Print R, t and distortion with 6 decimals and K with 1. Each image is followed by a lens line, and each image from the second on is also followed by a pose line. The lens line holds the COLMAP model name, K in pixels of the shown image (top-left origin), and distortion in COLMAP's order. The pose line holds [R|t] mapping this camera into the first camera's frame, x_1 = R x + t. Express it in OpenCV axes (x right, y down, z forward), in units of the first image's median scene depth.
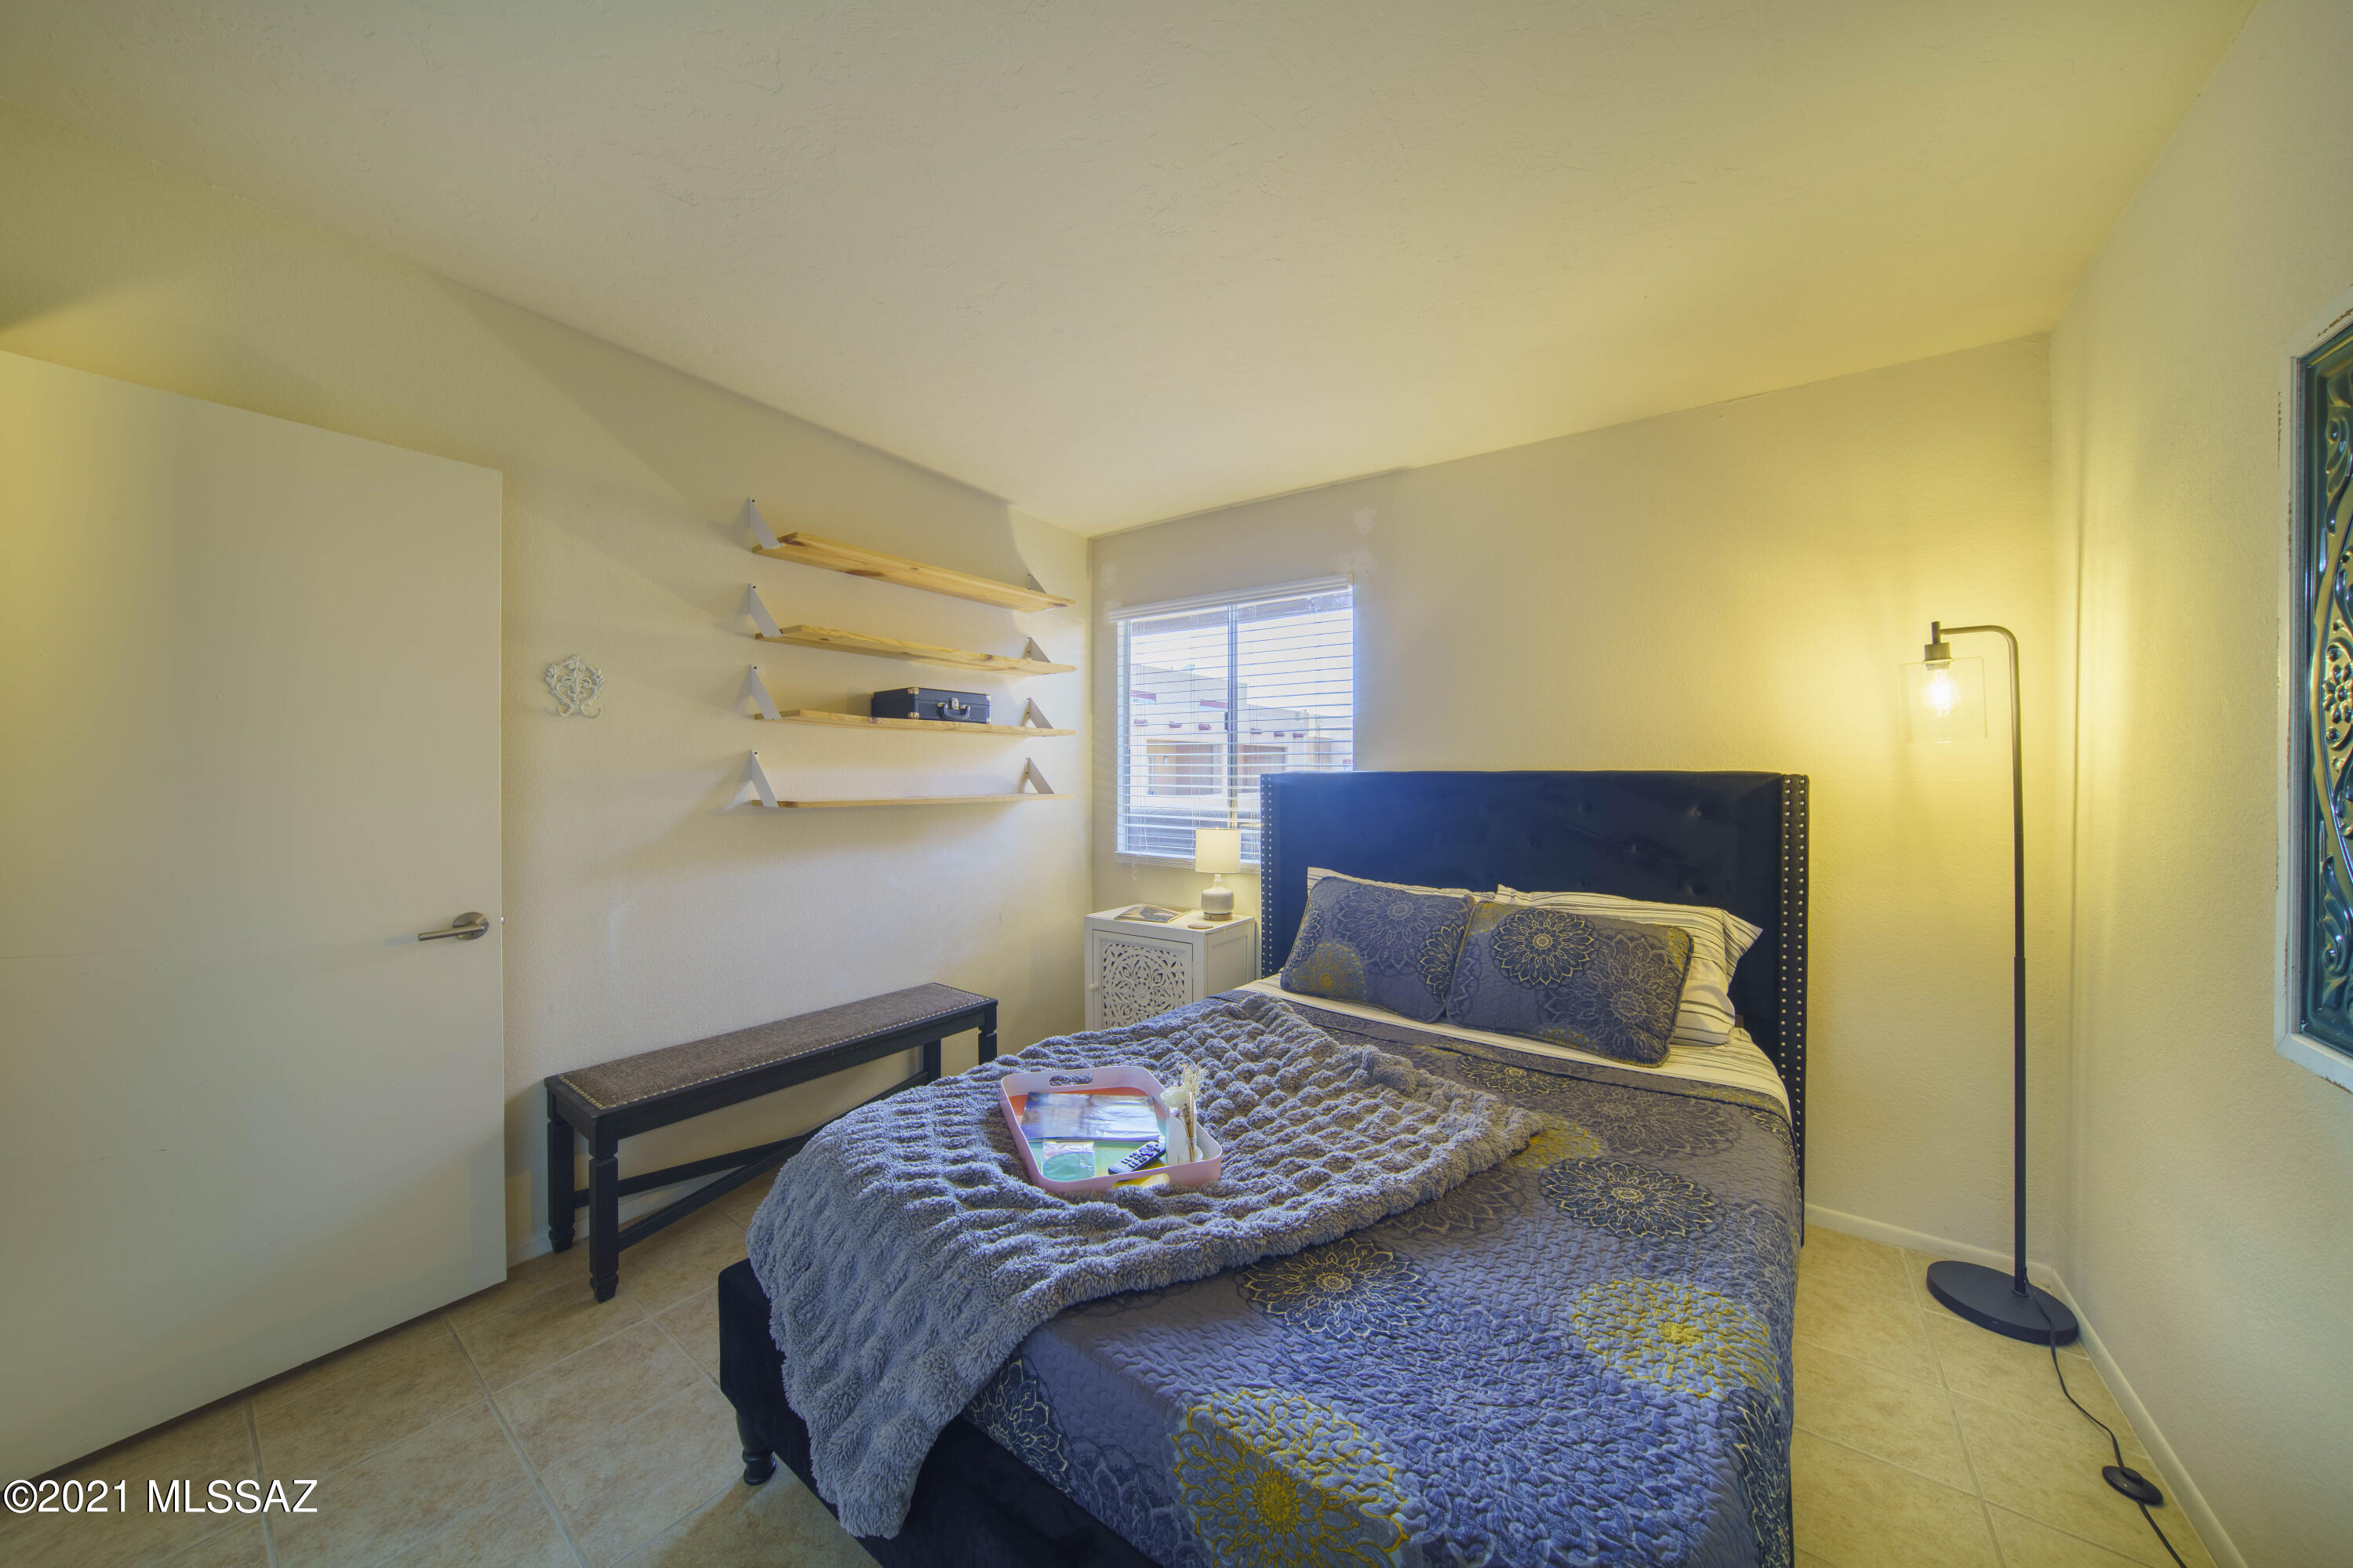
lens RADIAL K [[792.9, 0, 1174.2], [0, 792.9, 779.6], [0, 0, 1]] dist [-0.016242, 0.002468]
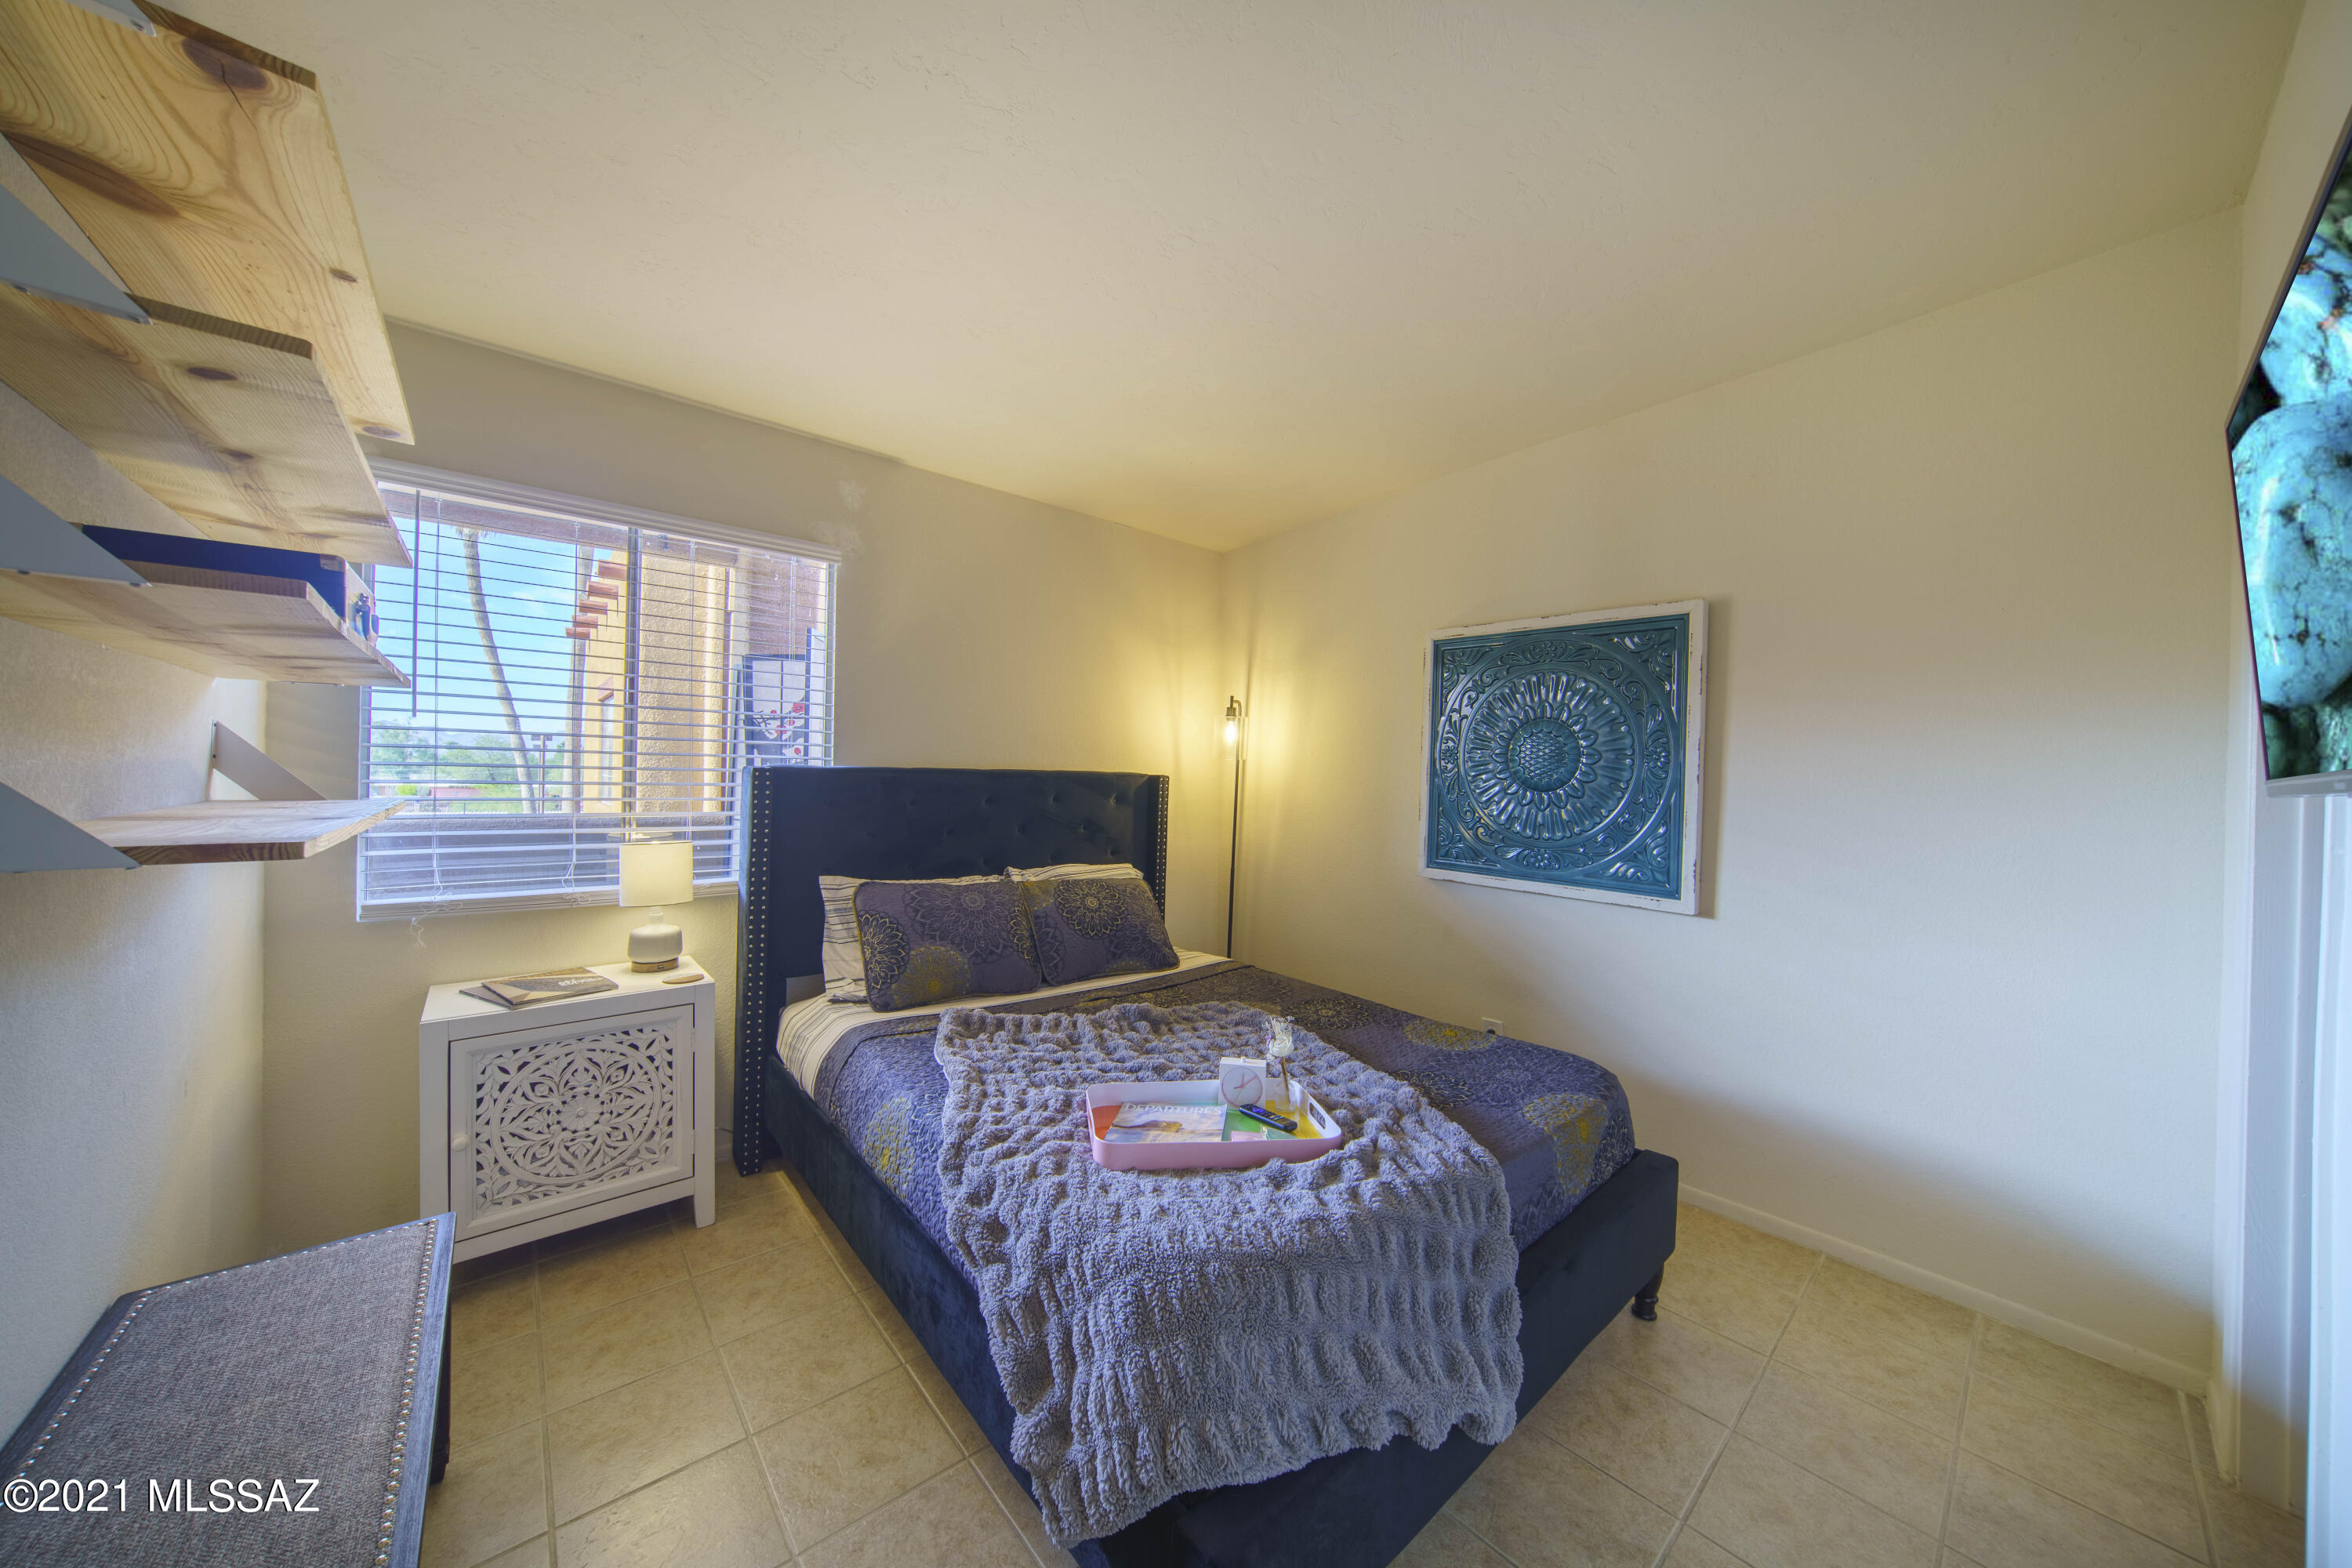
lens RADIAL K [[792.6, 0, 1179.7], [0, 792.6, 775.2], [0, 0, 1]] dist [-0.016242, 0.002468]
pose [[0.230944, 0.002771, 0.972963, -0.720354], [-0.015630, 0.999877, 0.000863, -0.007563], [-0.972841, -0.015406, 0.230959, 0.524124]]
